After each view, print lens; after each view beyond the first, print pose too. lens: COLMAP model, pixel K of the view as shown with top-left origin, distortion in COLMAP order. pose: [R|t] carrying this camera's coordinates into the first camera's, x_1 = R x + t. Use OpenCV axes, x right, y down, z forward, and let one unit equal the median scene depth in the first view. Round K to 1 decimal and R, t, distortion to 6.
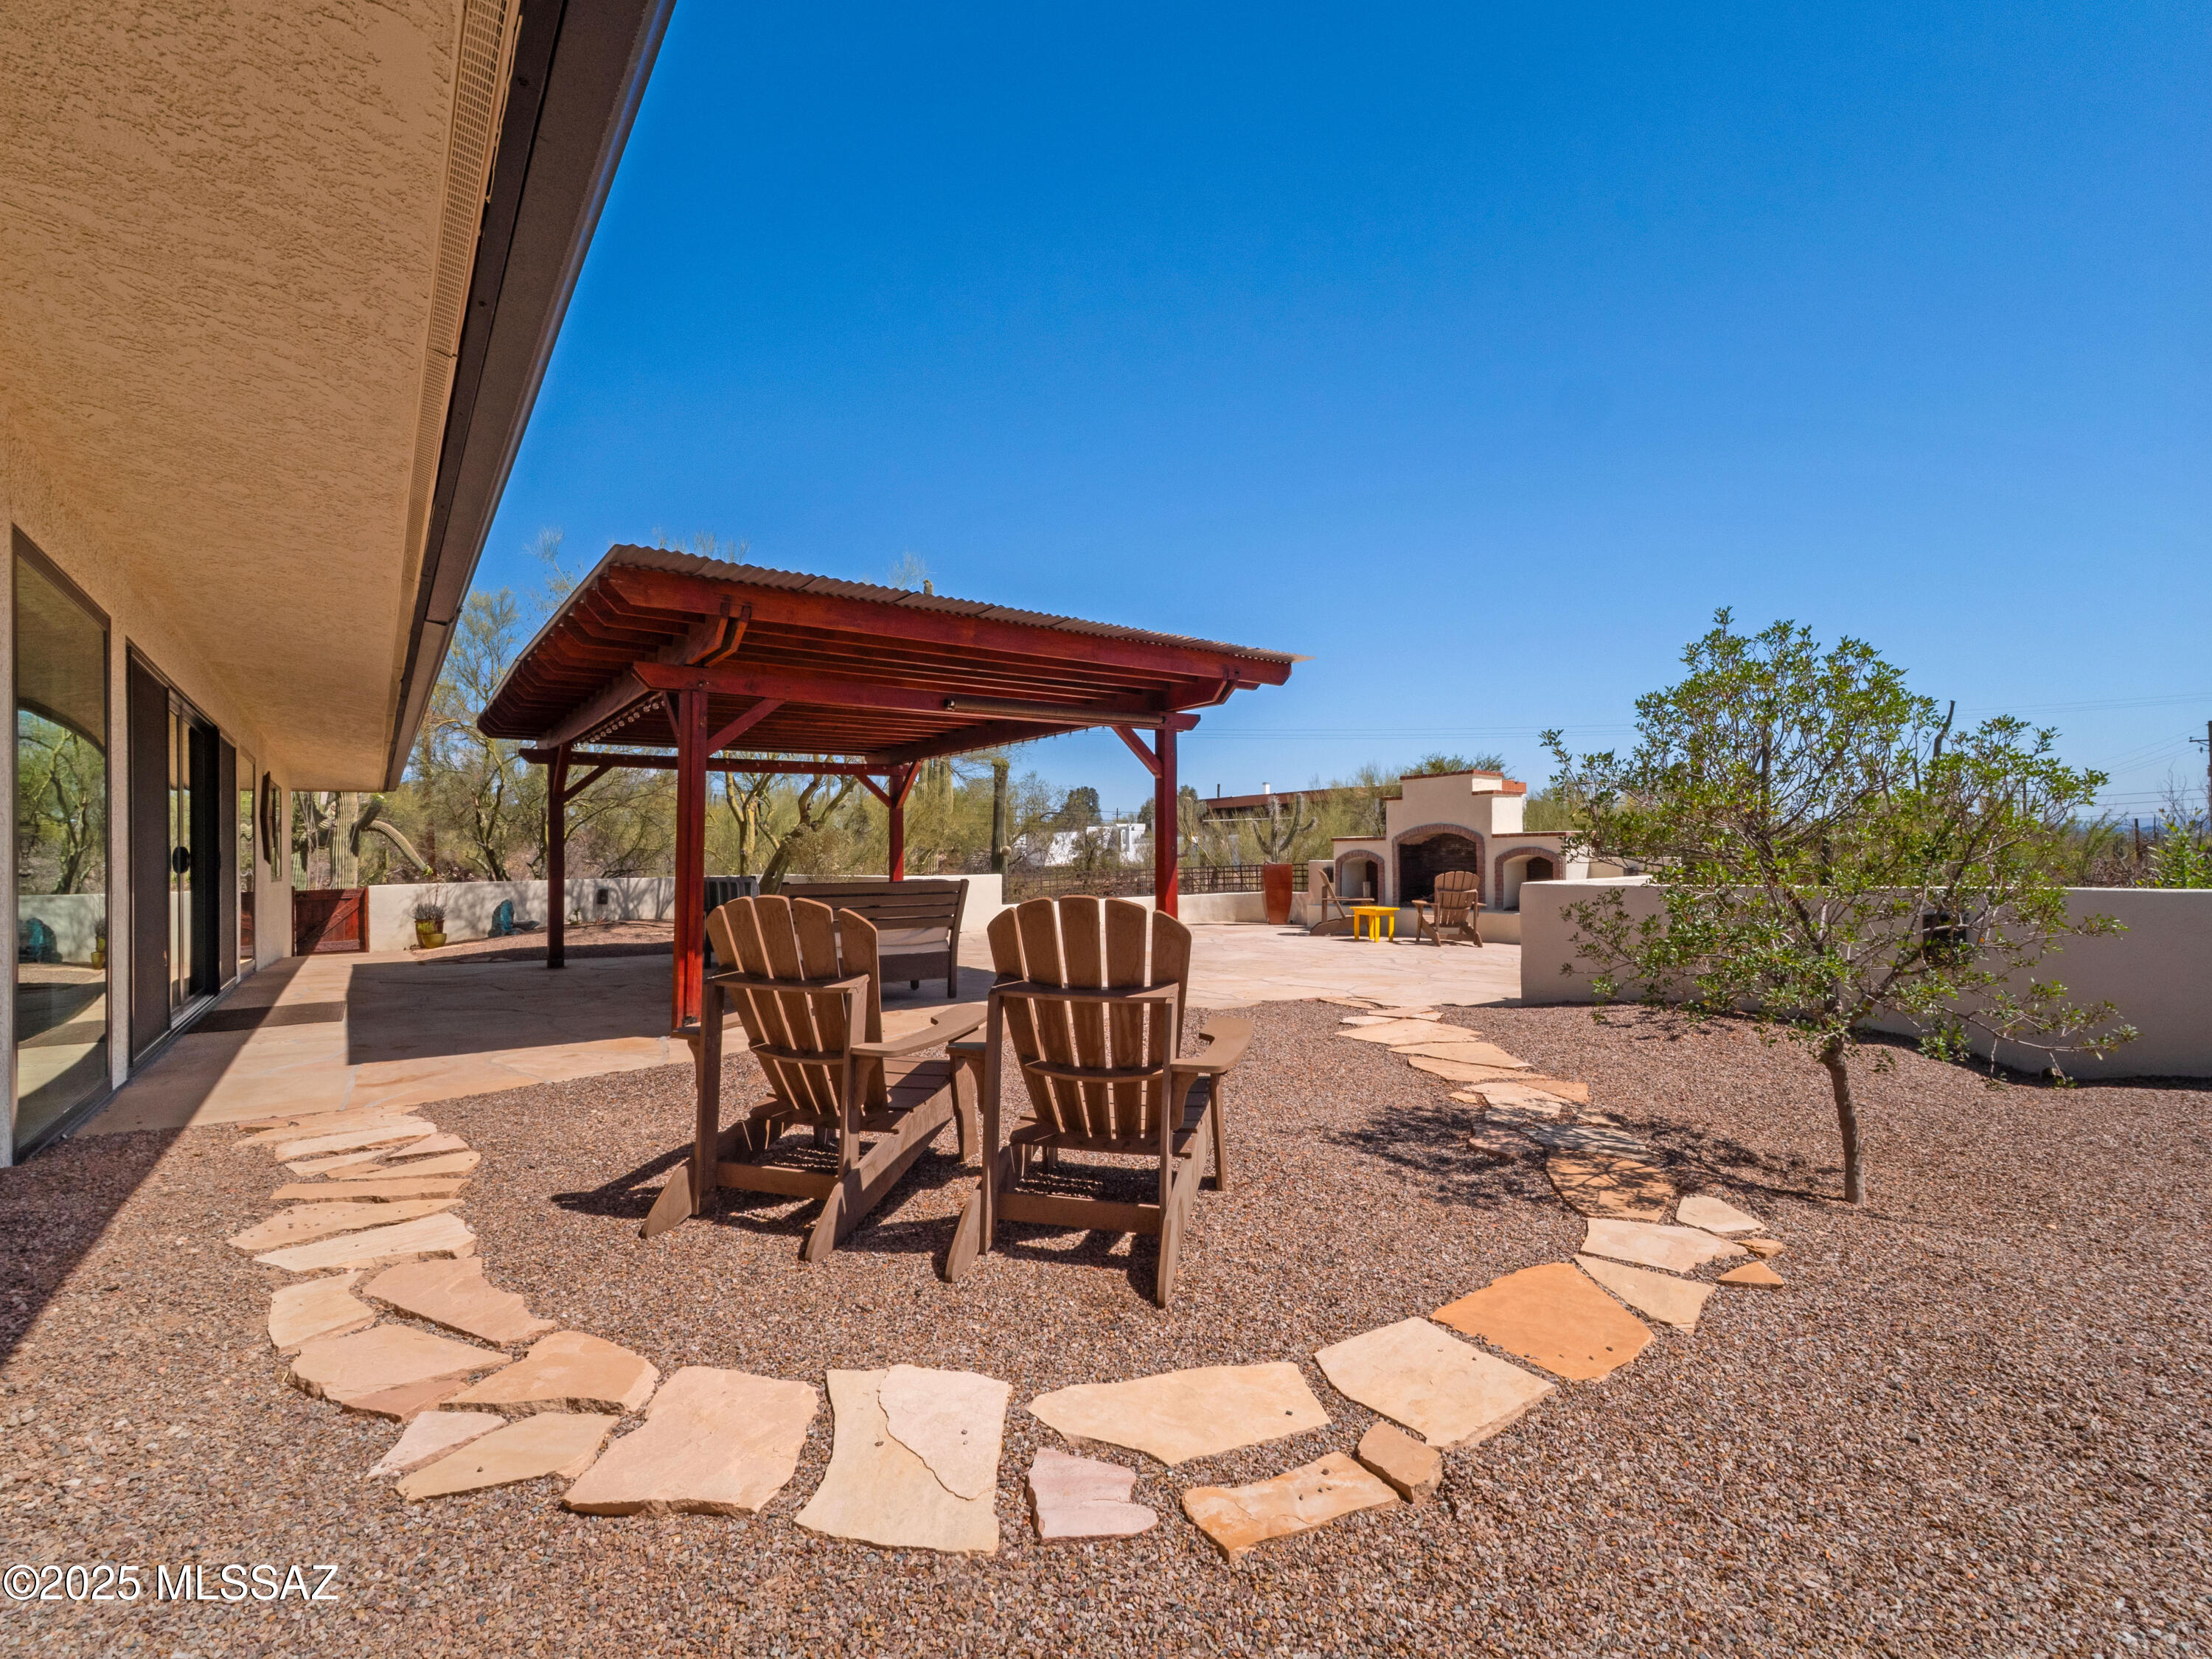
lens RADIAL K [[1001.5, 0, 1108.5], [0, 1001.5, 860.4], [0, 0, 1]] dist [-0.000326, -0.000369]
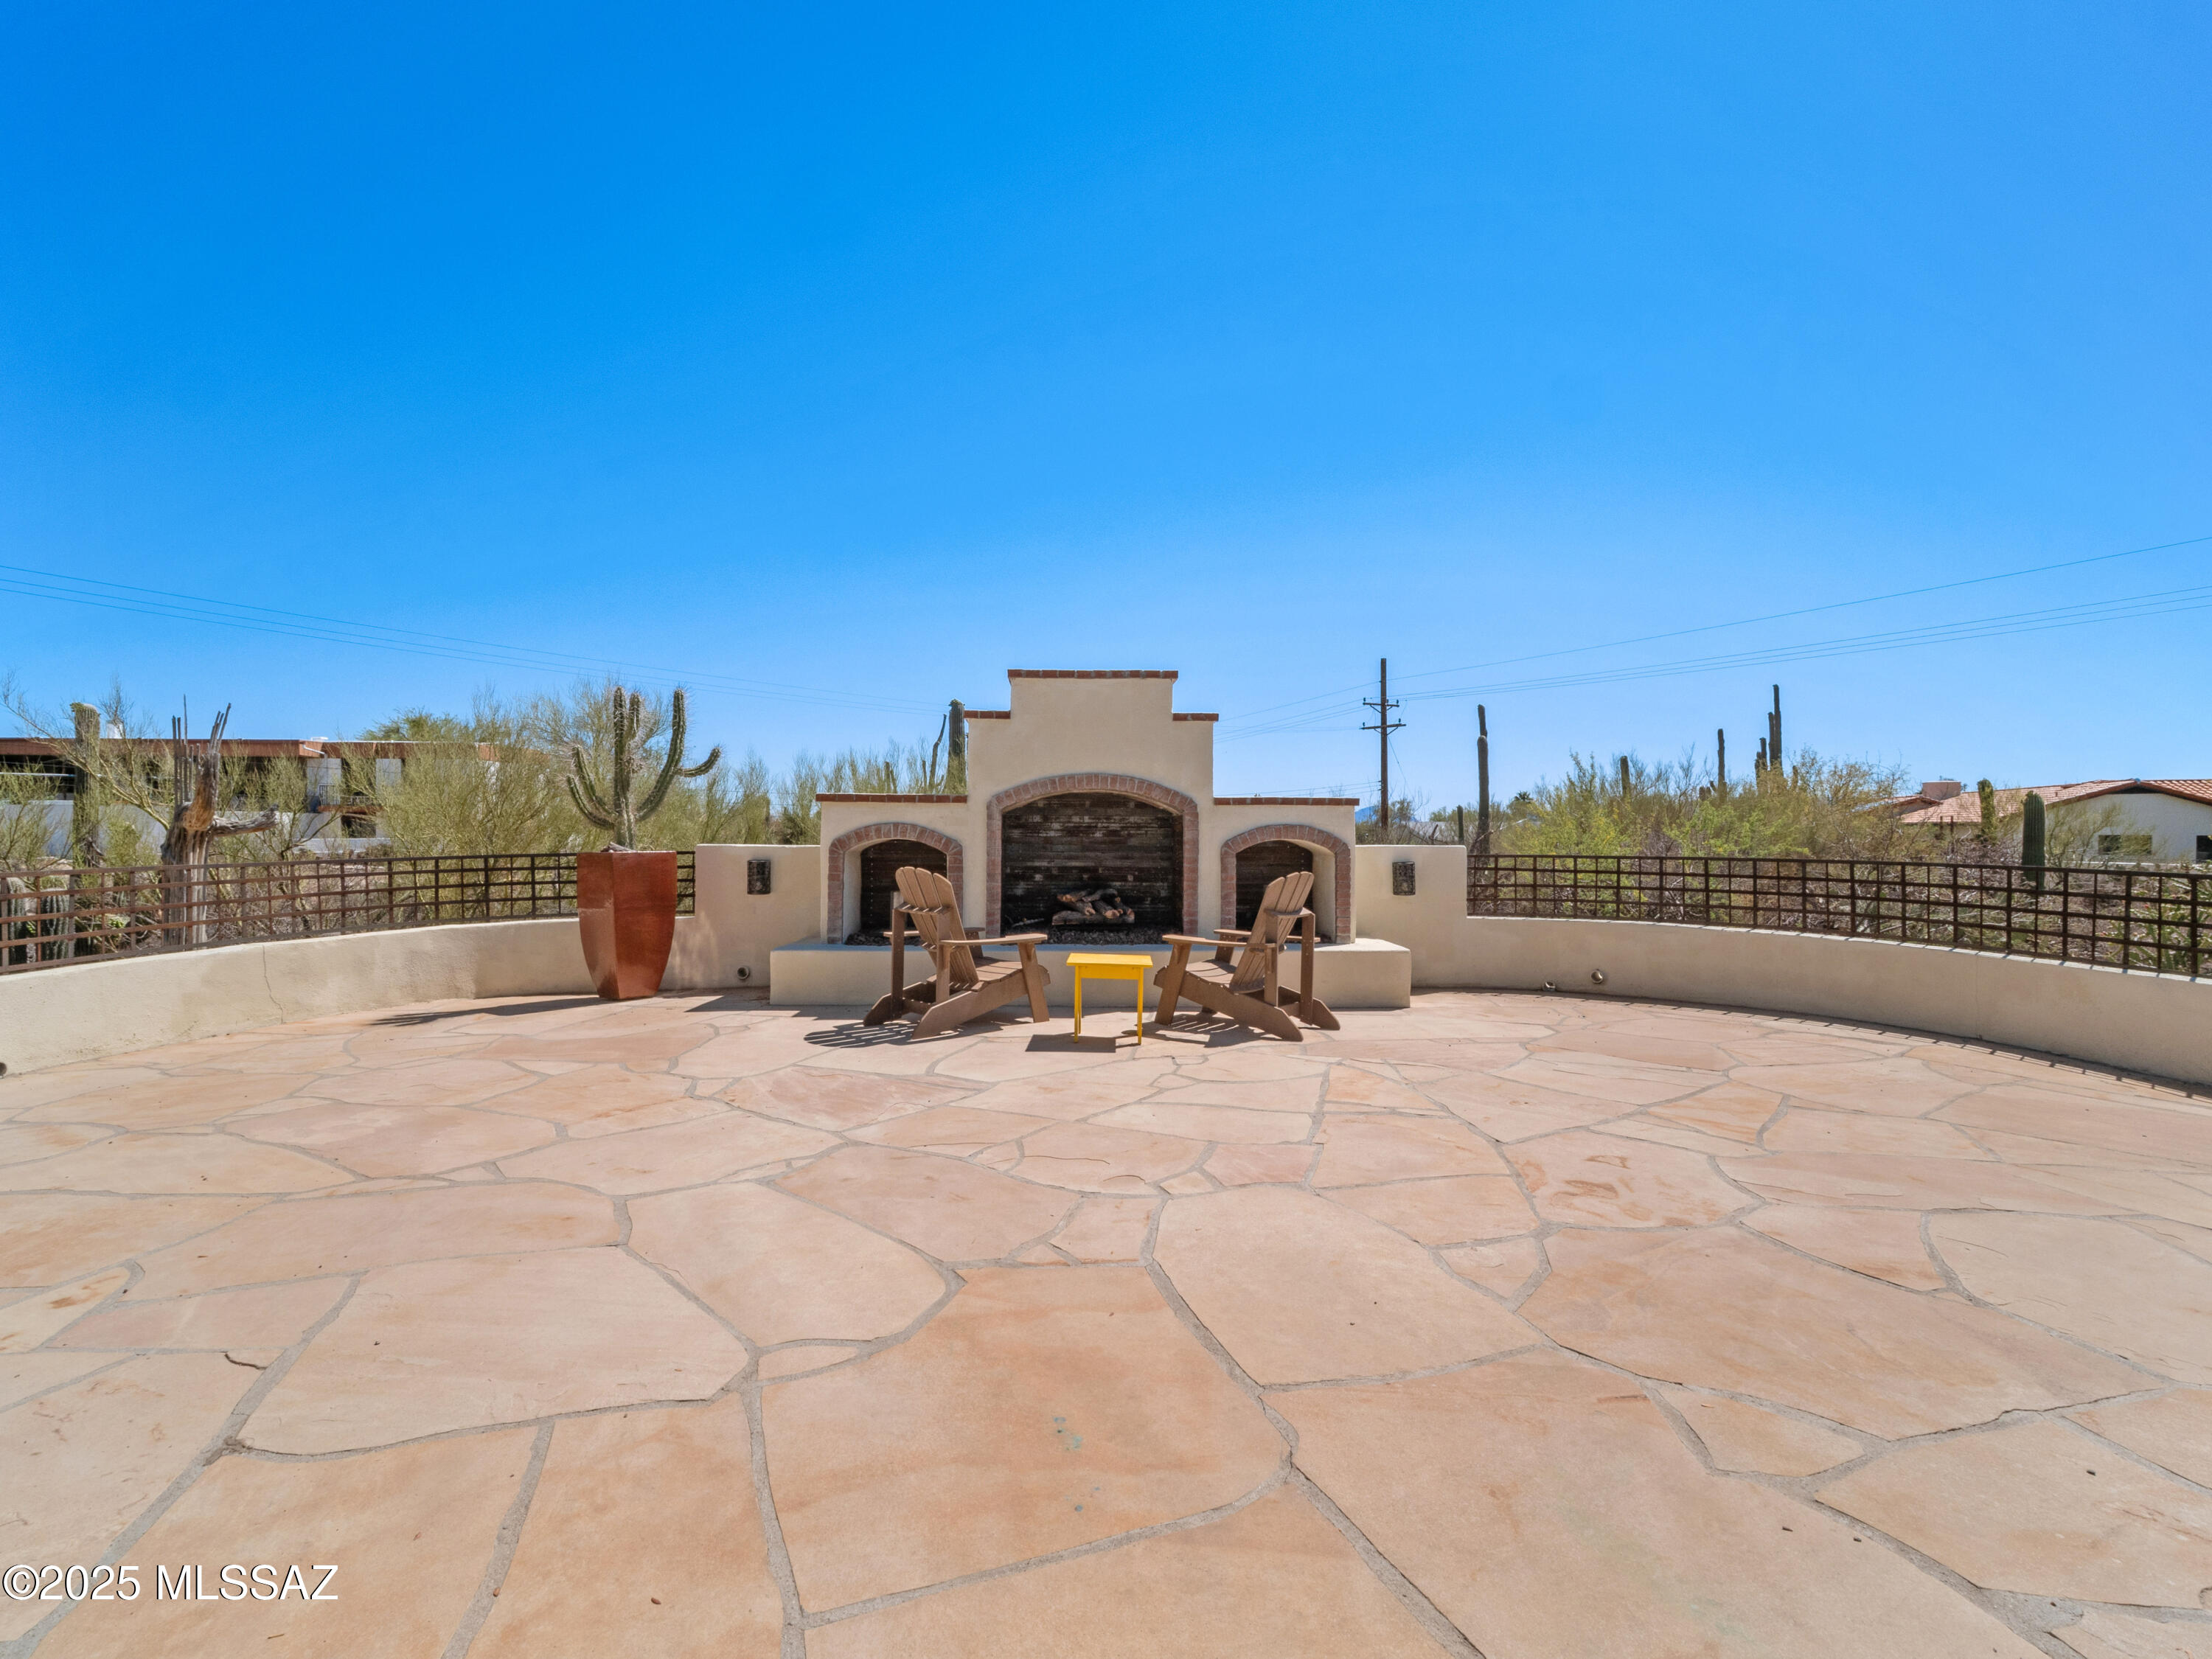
lens RADIAL K [[1001.5, 0, 1108.5], [0, 1001.5, 860.4], [0, 0, 1]] dist [-0.000326, -0.000369]
pose [[0.564275, -0.003832, 0.825578, -0.074201], [-0.008231, 0.999913, 0.010267, 0.001276], [-0.825546, -0.012588, 0.564195, 0.714656]]
